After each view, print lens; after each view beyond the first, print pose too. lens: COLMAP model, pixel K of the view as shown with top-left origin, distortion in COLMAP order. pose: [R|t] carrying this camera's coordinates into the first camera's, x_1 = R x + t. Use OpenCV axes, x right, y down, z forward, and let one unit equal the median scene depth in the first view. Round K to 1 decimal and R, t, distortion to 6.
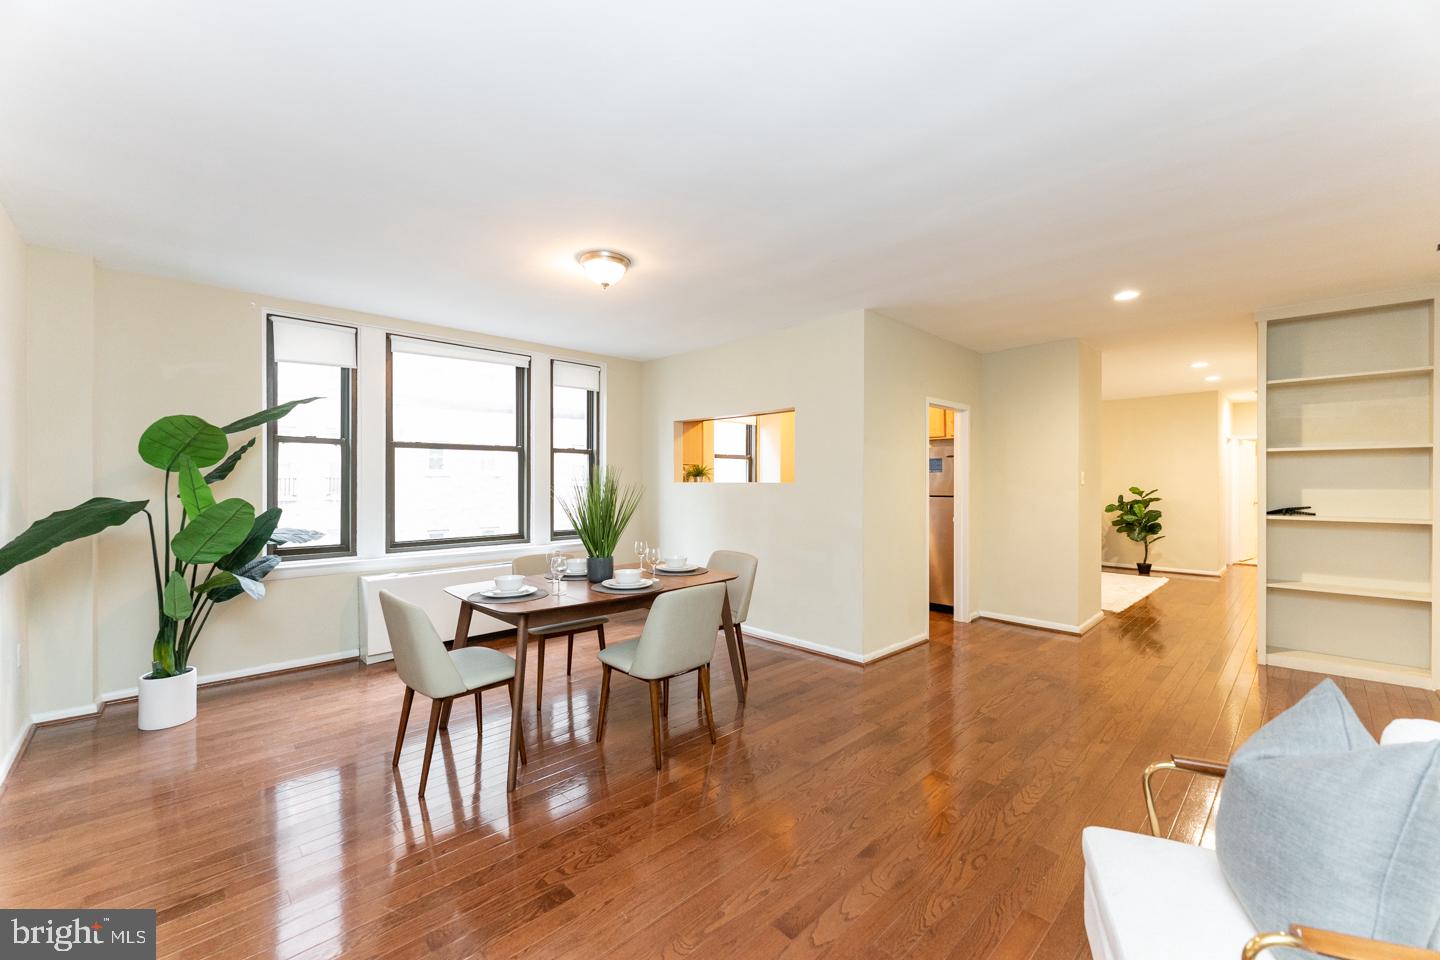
lens RADIAL K [[588.4, 0, 721.1], [0, 588.4, 482.3], [0, 0, 1]] dist [0.002313, 0.000101]
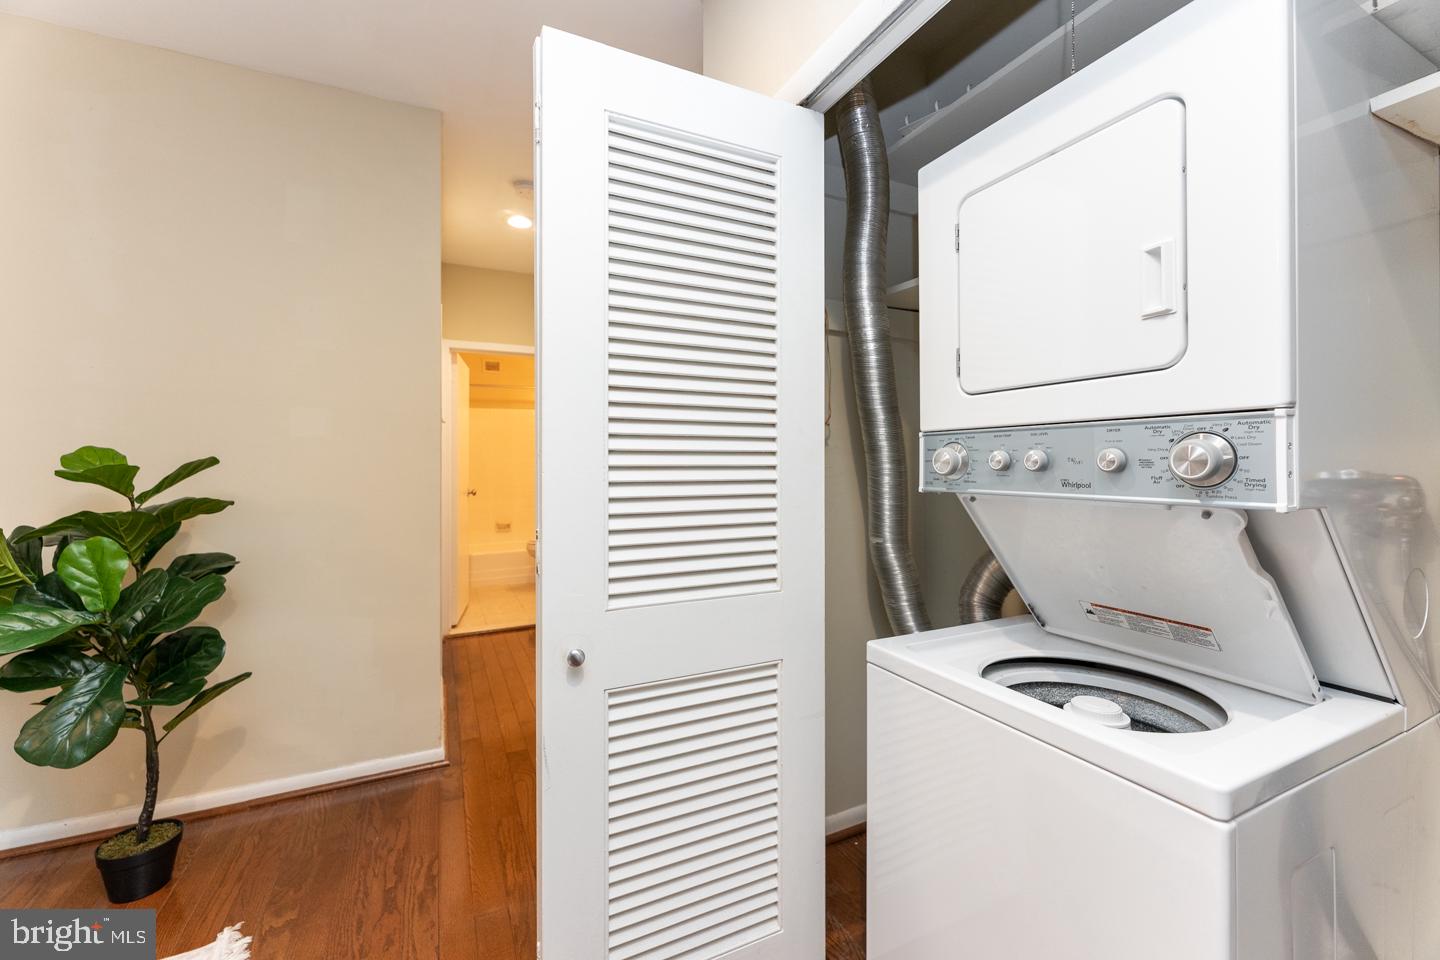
lens RADIAL K [[588.4, 0, 710.3], [0, 588.4, 457.7], [0, 0, 1]] dist [0.002313, 0.000101]
pose [[0.324291, 0.008970, 0.945915, 0.432907], [0.001877, 0.999947, -0.010126, 0.010505], [-0.945956, 0.005059, 0.324257, 0.552728]]
